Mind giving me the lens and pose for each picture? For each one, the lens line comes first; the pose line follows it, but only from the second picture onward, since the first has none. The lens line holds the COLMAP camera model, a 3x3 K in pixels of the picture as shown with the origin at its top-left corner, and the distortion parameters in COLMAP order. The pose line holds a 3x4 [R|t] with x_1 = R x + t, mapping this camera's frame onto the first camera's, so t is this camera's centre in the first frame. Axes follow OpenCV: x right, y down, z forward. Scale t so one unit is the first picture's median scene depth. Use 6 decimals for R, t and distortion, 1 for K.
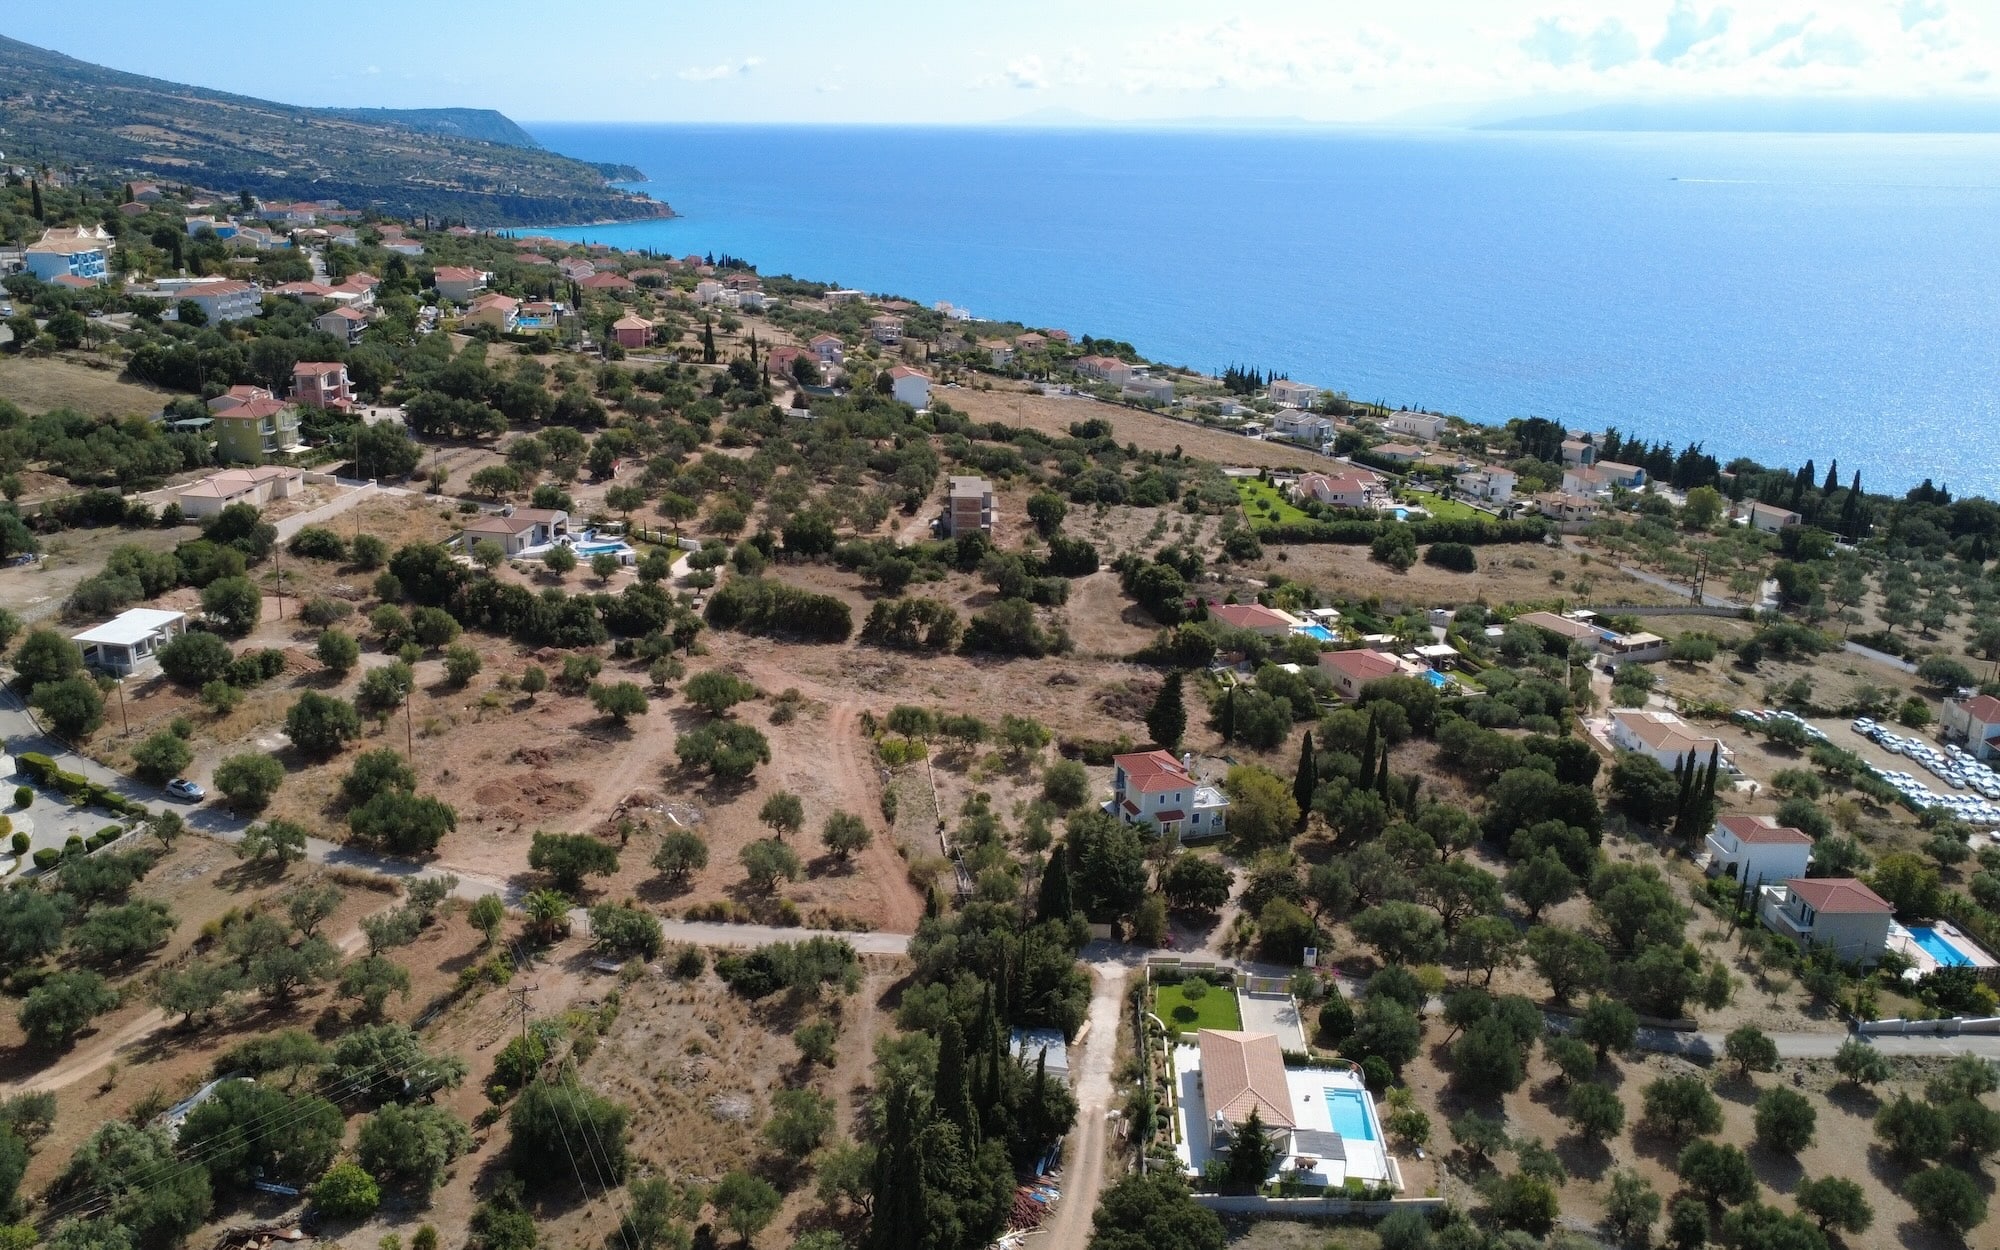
lens RADIAL K [[1611.5, 0, 882.1], [0, 1611.5, 620.2], [0, 0, 1]] dist [-0.001697, 0.002169]
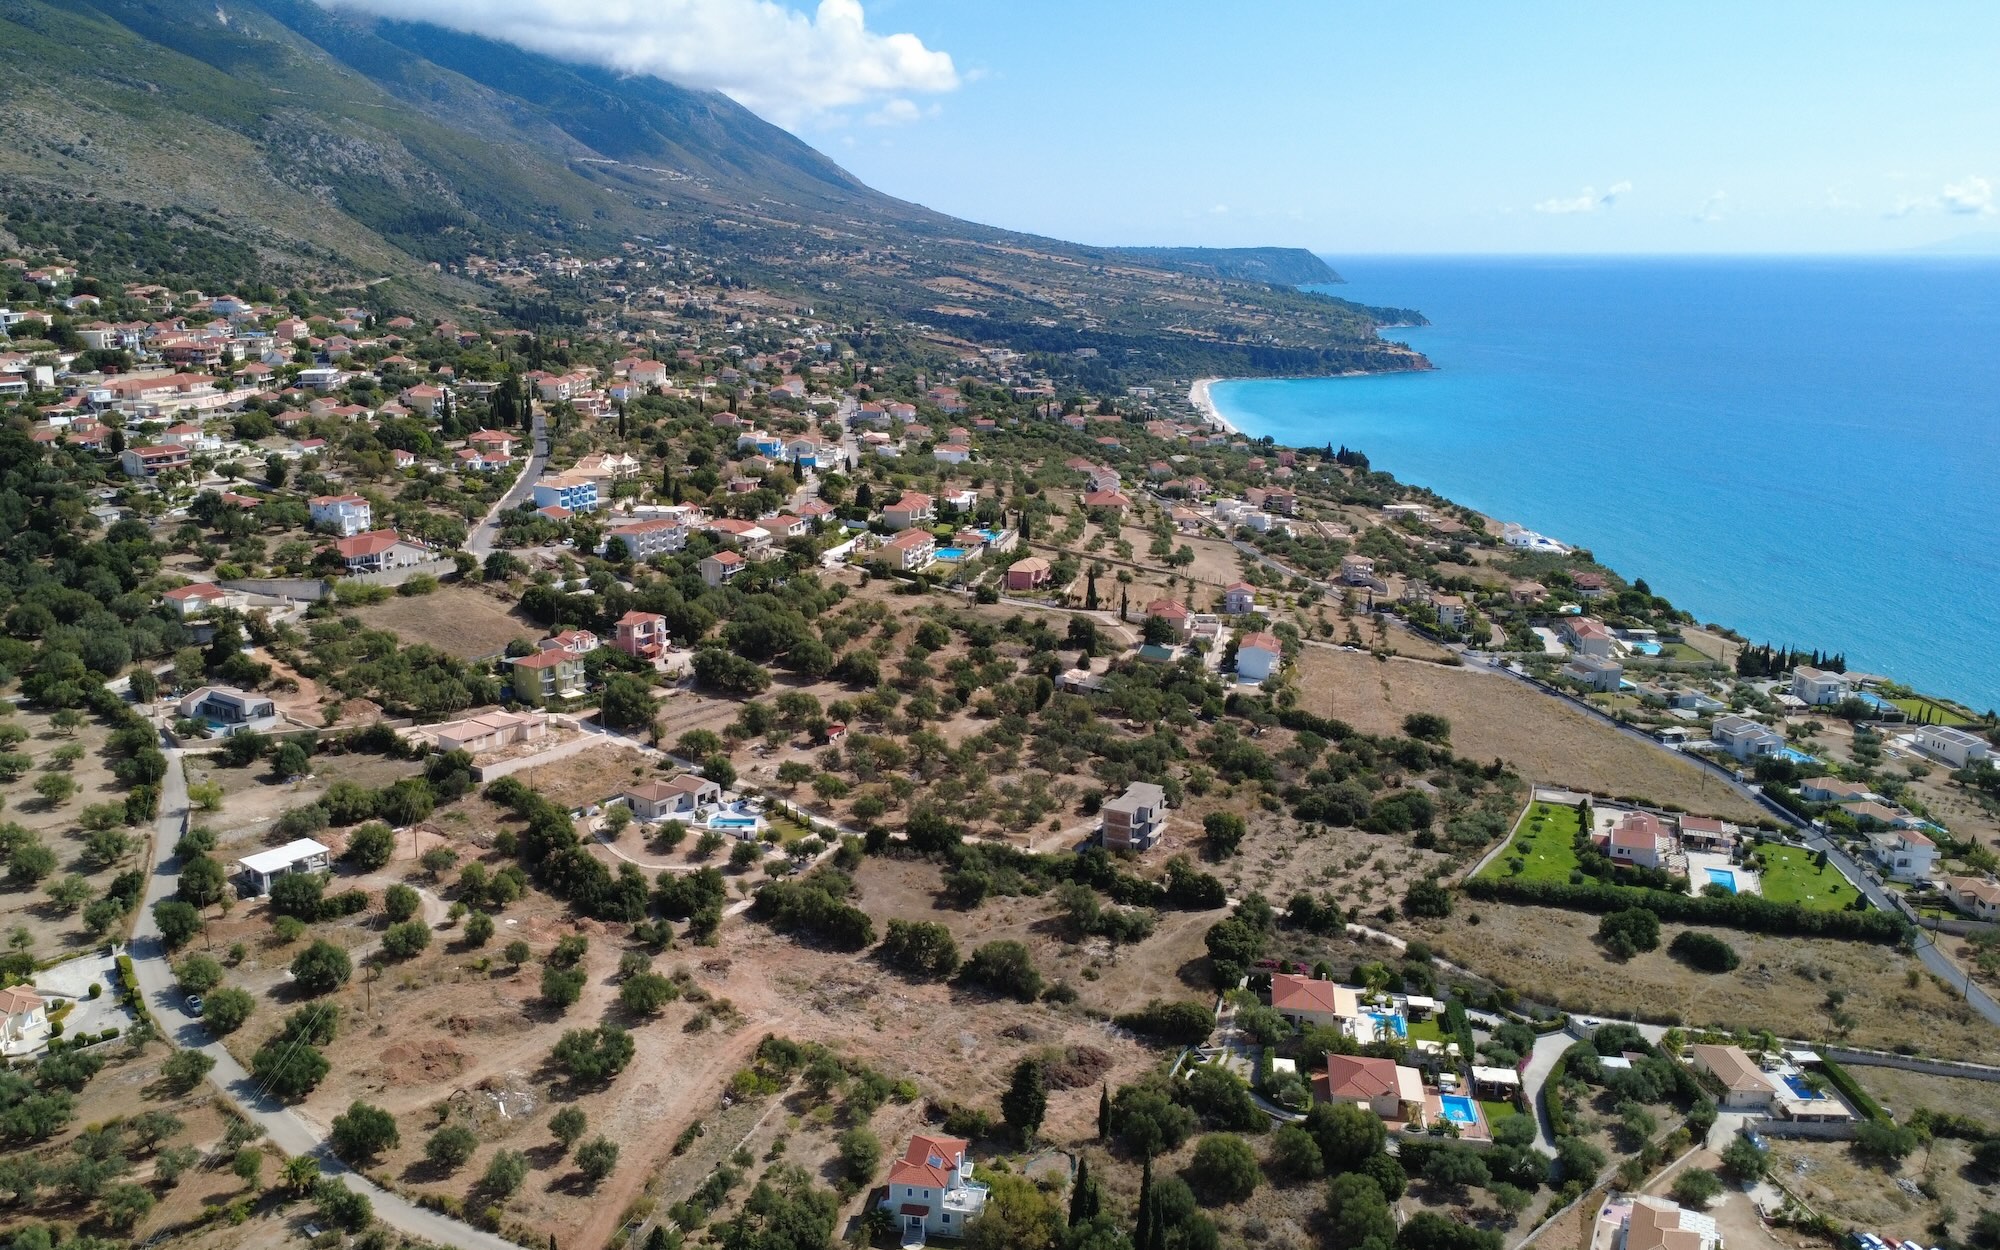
lens RADIAL K [[1611.5, 0, 882.1], [0, 1611.5, 620.2], [0, 0, 1]] dist [-0.001697, 0.002169]
pose [[0.884044, 0.095989, -0.457441, 0.240338], [-0.130742, 0.990402, -0.044845, -0.083162], [0.448745, 0.099452, 0.888109, 0.009610]]
